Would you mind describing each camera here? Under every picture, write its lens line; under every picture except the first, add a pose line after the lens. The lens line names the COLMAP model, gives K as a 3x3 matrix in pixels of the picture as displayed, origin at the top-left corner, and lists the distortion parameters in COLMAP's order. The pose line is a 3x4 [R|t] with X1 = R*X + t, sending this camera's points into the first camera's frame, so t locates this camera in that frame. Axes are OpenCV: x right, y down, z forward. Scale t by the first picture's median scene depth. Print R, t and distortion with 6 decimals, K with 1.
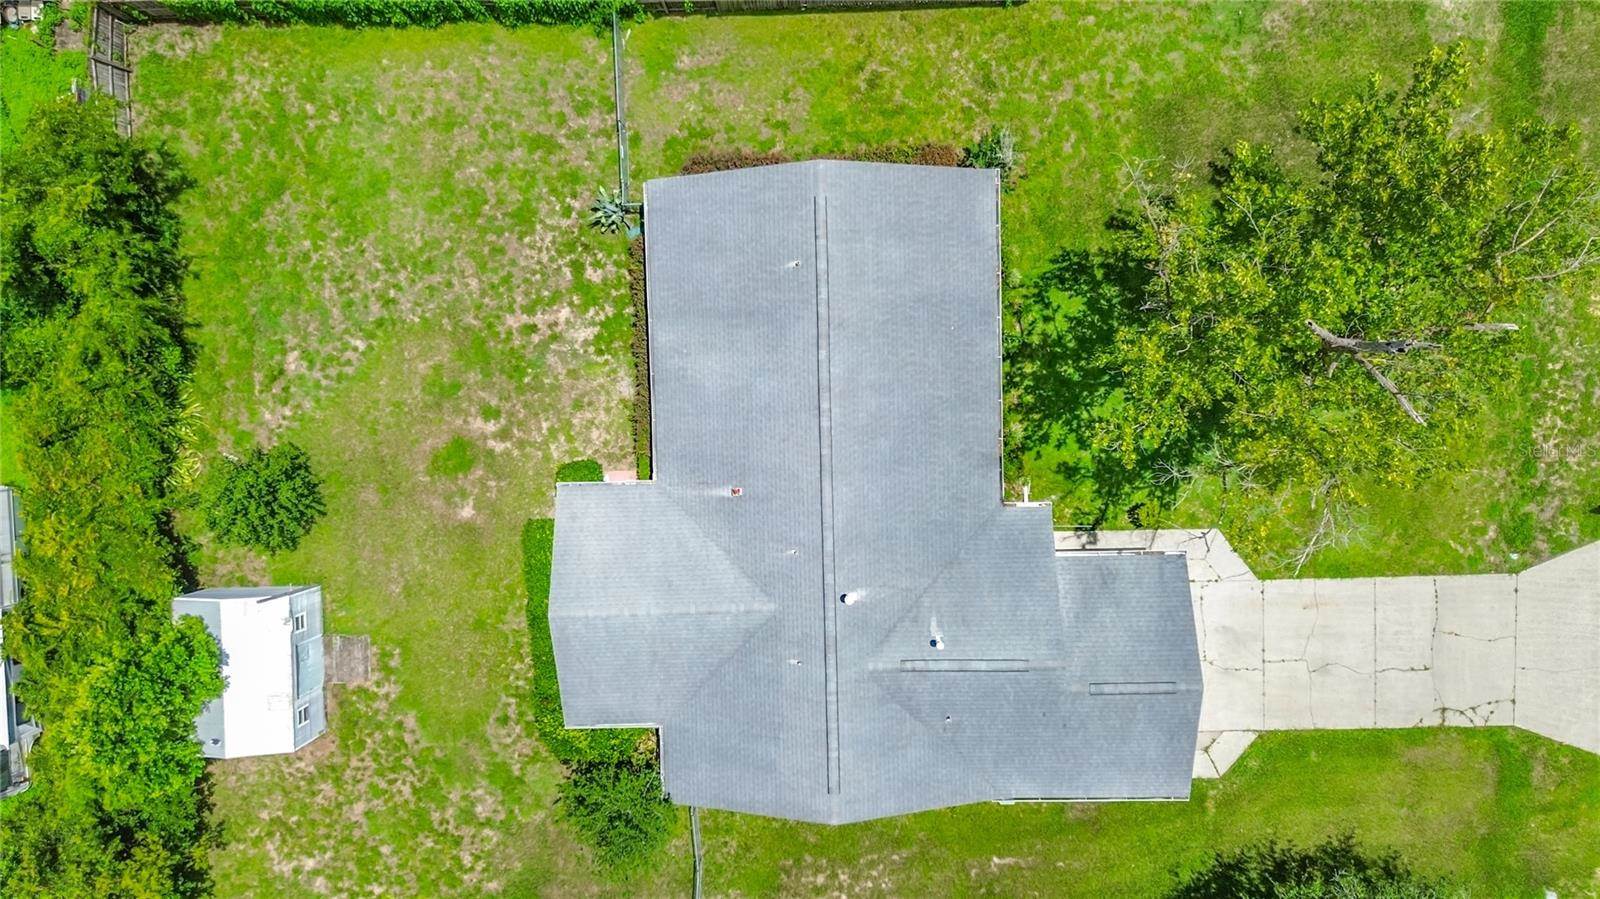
lens RADIAL K [[1170.1, 0, 809.3], [0, 1170.1, 399.8], [0, 0, 1]] dist [0.046710, -0.001191]
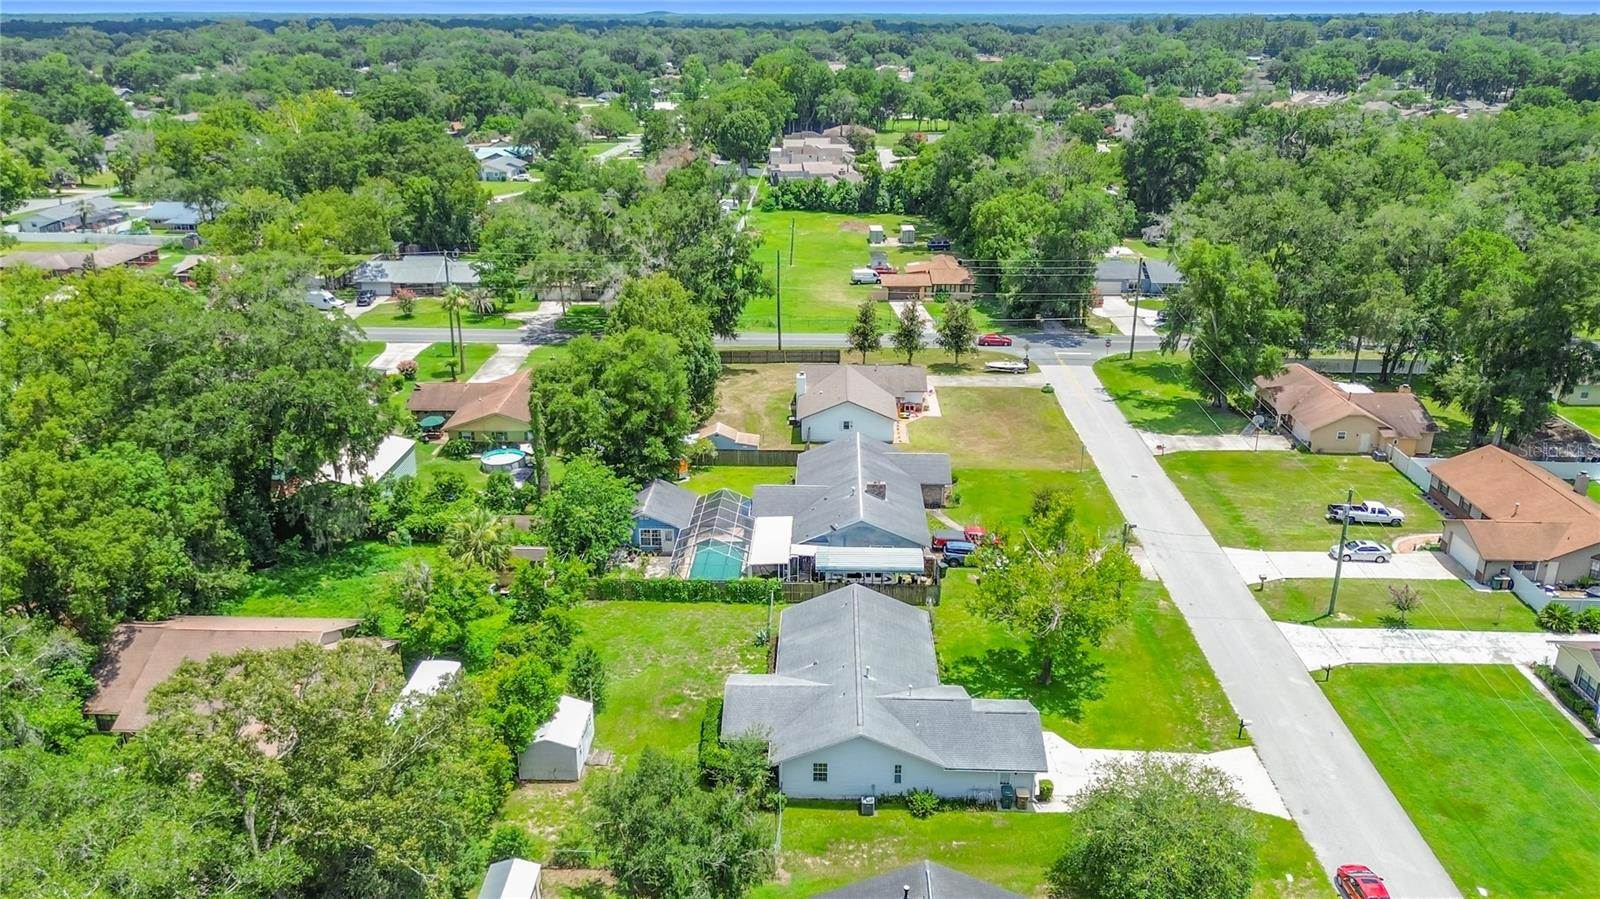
lens RADIAL K [[1170.1, 0, 809.3], [0, 1170.1, 399.8], [0, 0, 1]] dist [0.046710, -0.001191]
pose [[0.998910, 0.024855, -0.039499, 0.000853], [-0.044541, 0.255156, -0.965873, 1.894381], [-0.013929, 0.966580, 0.255985, -0.030227]]
